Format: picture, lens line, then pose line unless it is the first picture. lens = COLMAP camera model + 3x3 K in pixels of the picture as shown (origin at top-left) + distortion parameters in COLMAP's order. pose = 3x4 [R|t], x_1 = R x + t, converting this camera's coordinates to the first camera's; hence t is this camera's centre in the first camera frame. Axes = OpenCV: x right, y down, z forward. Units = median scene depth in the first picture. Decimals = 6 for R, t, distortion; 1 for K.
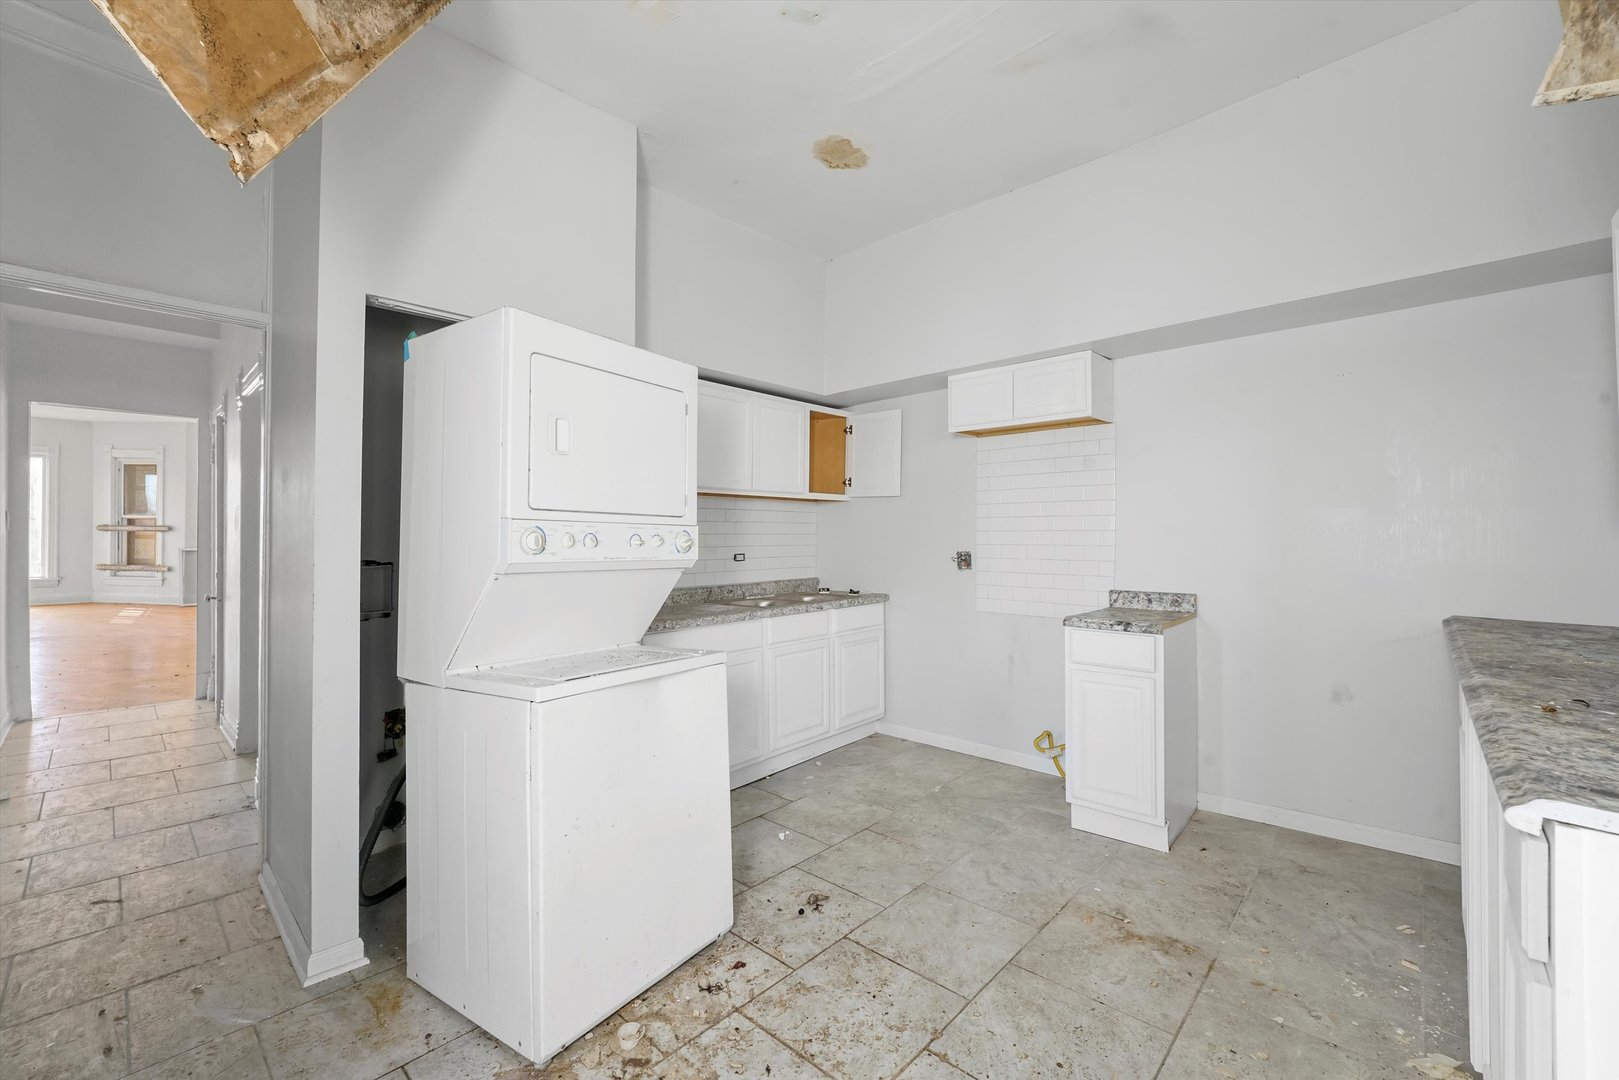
lens RADIAL K [[663.5, 0, 815.1], [0, 663.5, 534.9], [0, 0, 1]] dist [-0.012482, 0.000126]
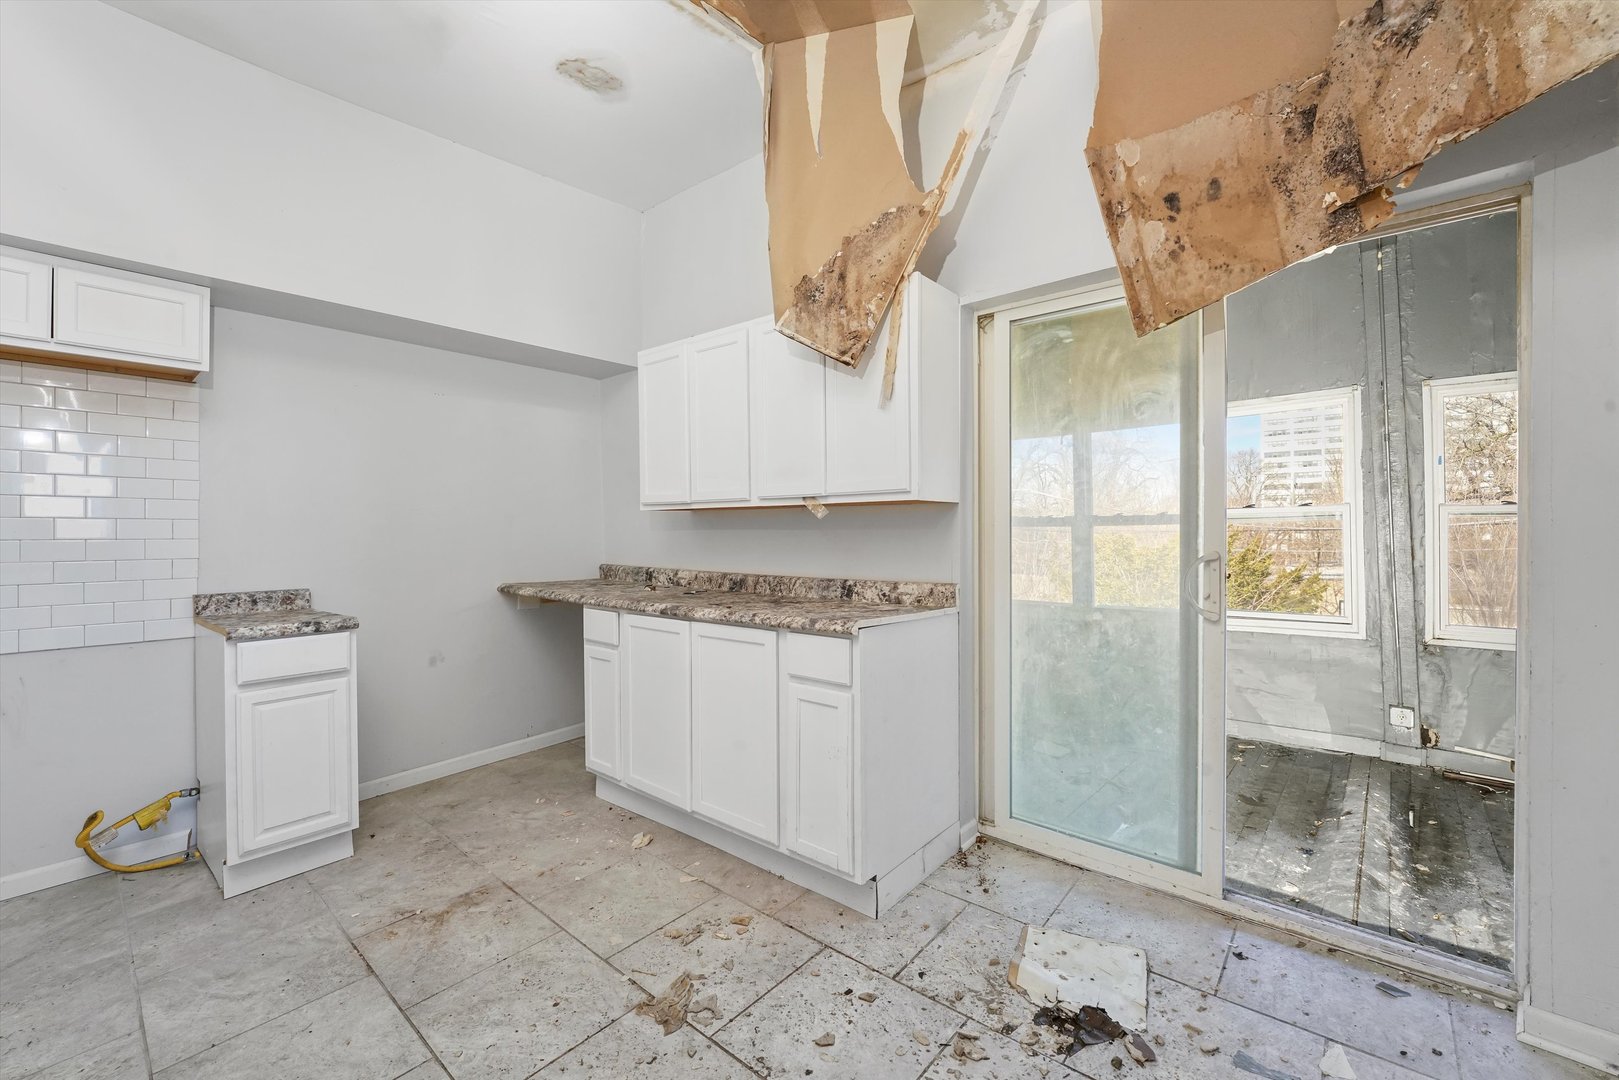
lens RADIAL K [[663.5, 0, 802.3], [0, 663.5, 531.7], [0, 0, 1]] dist [-0.012482, 0.000126]
pose [[-0.037938, -0.000175, 0.999280, -0.457651], [0.000534, 1.000000, 0.000195, 0.009534], [-0.999280, 0.000541, -0.037938, 0.386662]]
